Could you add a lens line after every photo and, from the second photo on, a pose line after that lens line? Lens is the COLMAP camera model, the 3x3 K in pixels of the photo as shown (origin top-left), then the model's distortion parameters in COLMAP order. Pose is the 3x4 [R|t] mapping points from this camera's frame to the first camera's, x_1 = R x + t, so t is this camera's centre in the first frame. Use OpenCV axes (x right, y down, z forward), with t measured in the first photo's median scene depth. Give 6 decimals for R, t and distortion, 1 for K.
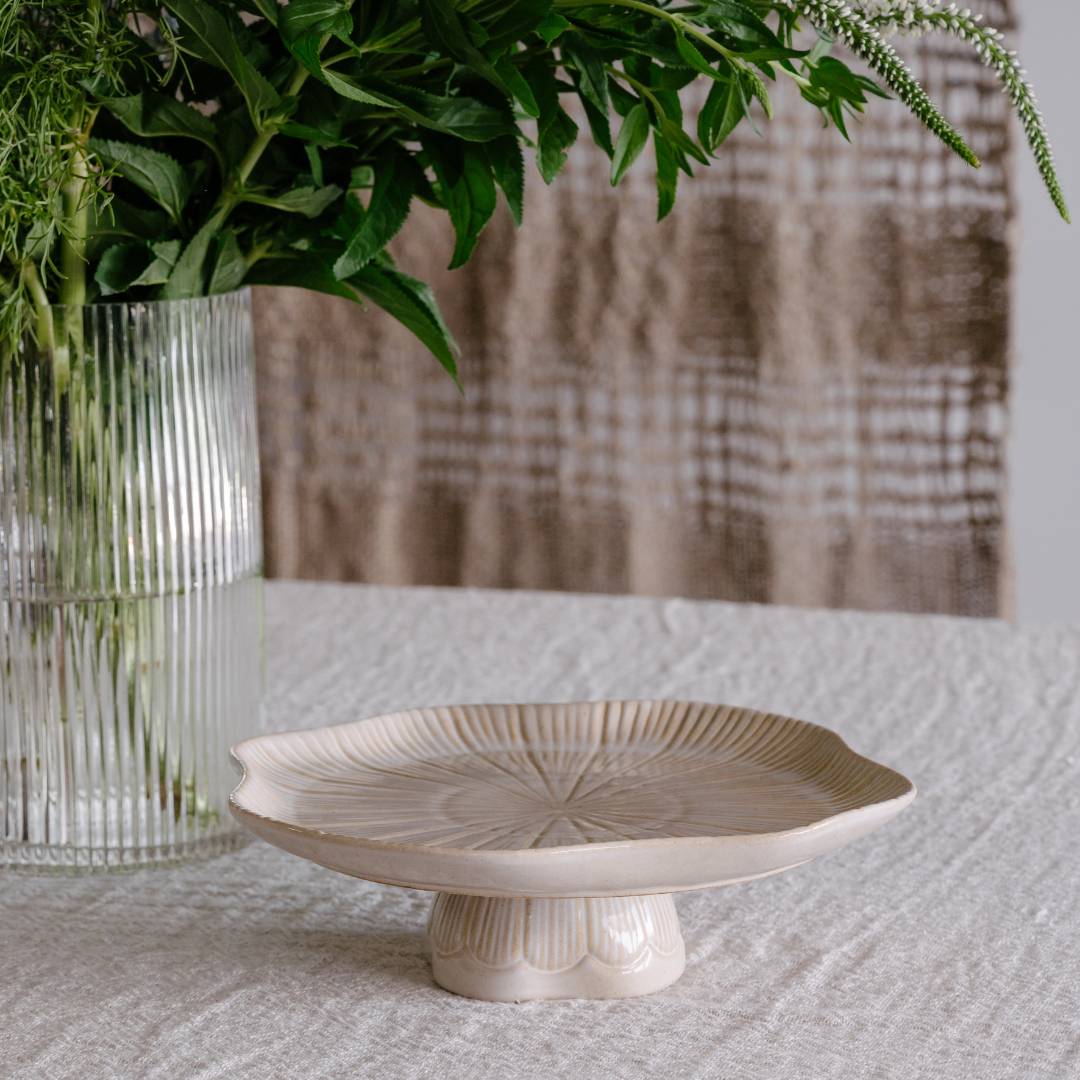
lens RADIAL K [[3375.9, 0, 509.0], [0, 3375.9, 540.0], [0, 0, 1]] dist [0.105623, -1.600007]
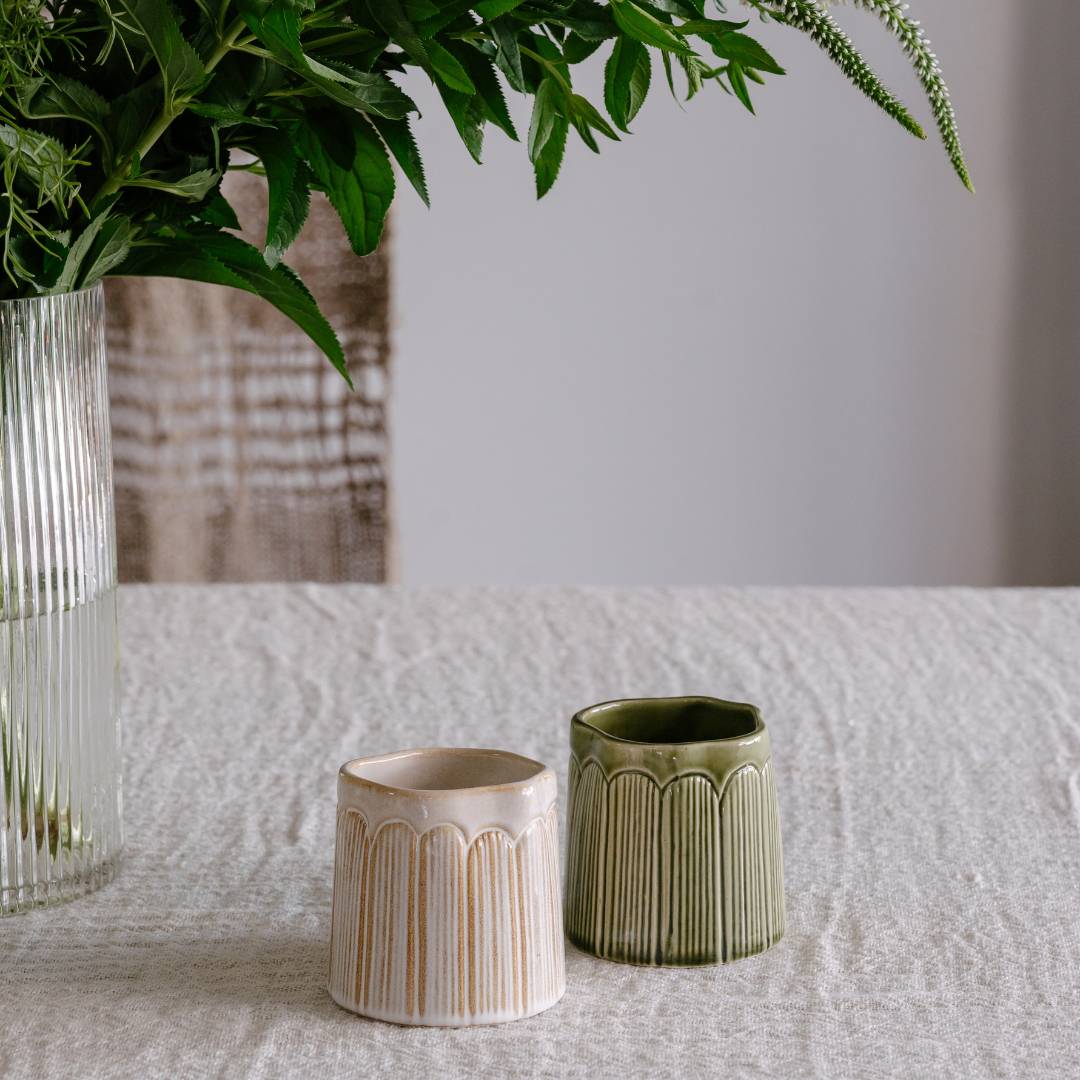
lens RADIAL K [[3375.9, 0, 509.0], [0, 3375.9, 540.0], [0, 0, 1]] dist [0.105623, -1.600007]
pose [[0.955335, -0.051248, 0.291048, -0.229192], [0.047550, 0.998673, 0.019772, -0.014664], [-0.291676, -0.005049, 0.956504, 0.068083]]
